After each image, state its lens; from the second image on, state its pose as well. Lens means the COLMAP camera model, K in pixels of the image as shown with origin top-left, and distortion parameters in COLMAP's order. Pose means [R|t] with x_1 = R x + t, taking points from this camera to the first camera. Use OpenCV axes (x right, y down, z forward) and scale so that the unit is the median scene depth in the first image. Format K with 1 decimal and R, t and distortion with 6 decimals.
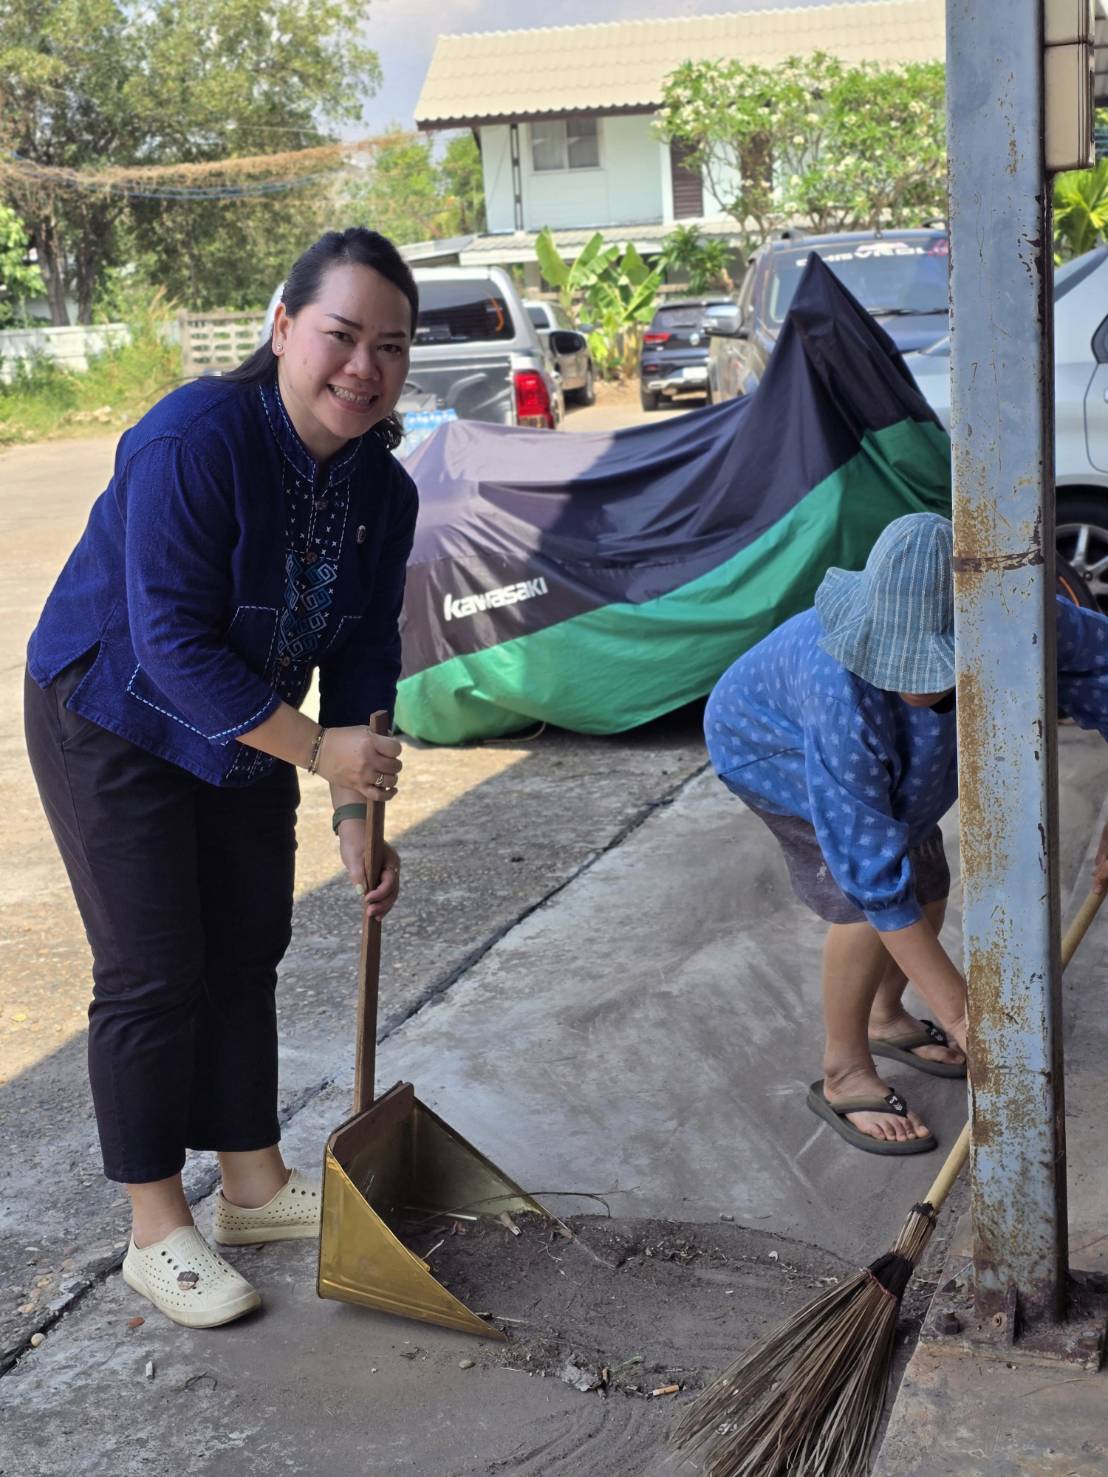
lens RADIAL K [[2140.6, 0, 561.6], [0, 2140.6, 741.7], [0, 0, 1]] dist [0.101604, 0.000000]
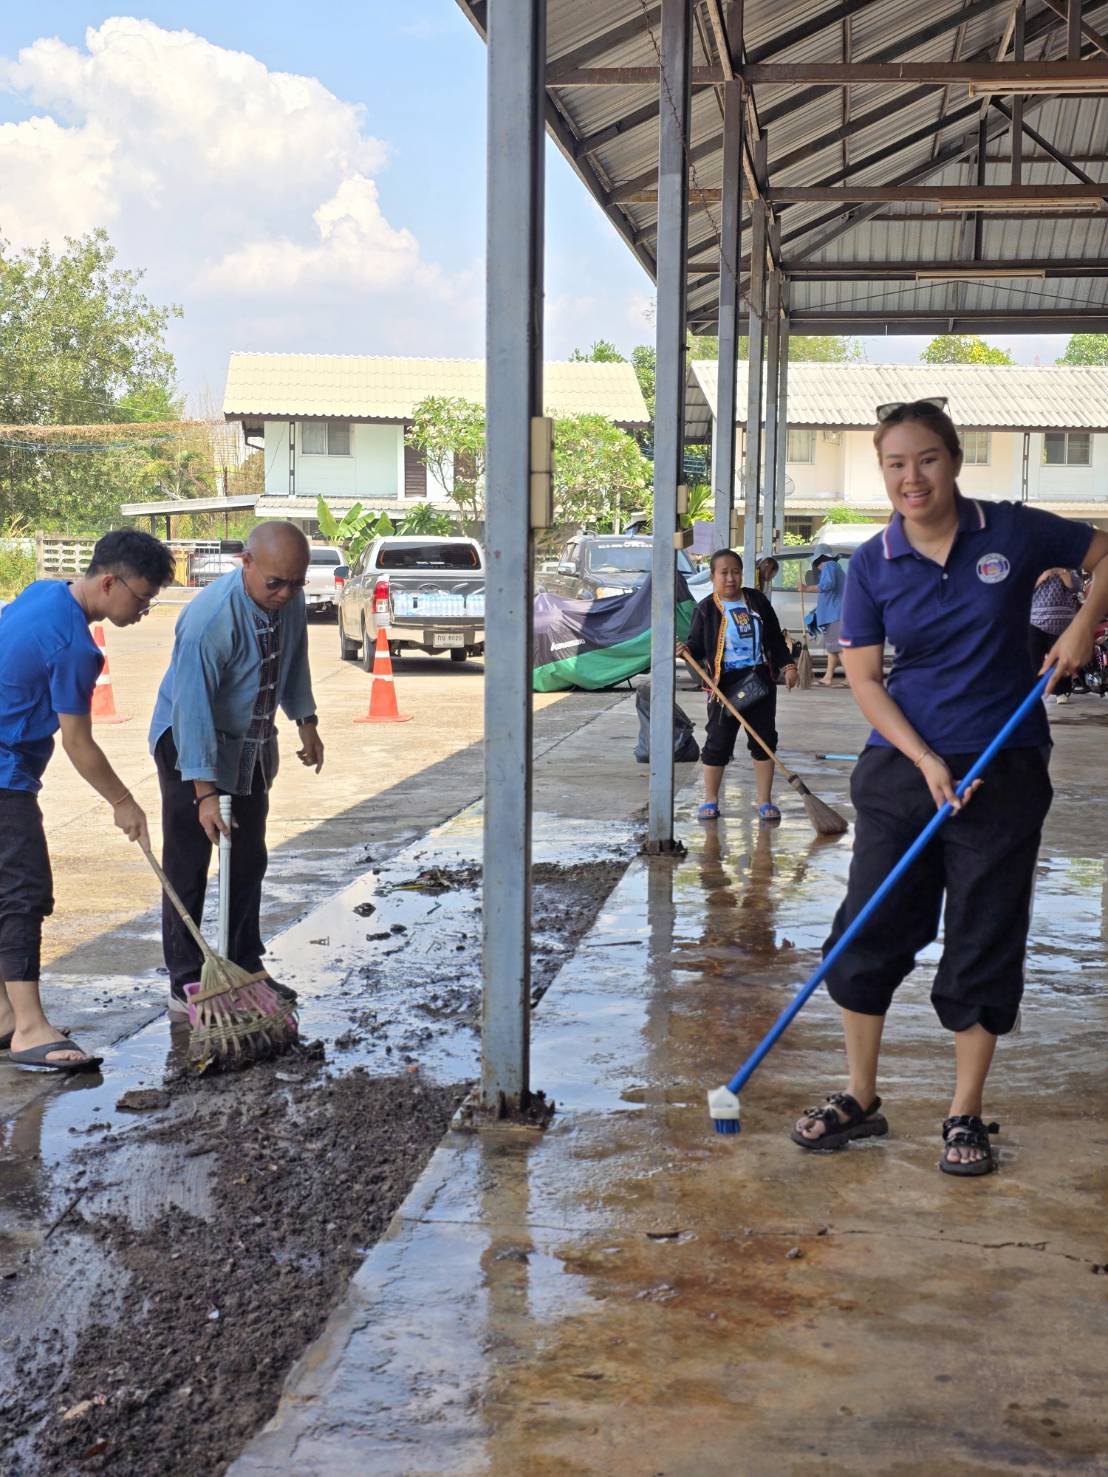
lens RADIAL K [[2140.6, 0, 559.3], [0, 2140.6, 745.8], [0, 0, 1]] dist [0.101604, 0.000000]
pose [[0.978797, 0.057269, 0.196663, -0.120372], [-0.034770, 0.992639, -0.116012, 0.083254], [-0.201859, 0.106714, 0.973584, -0.389501]]
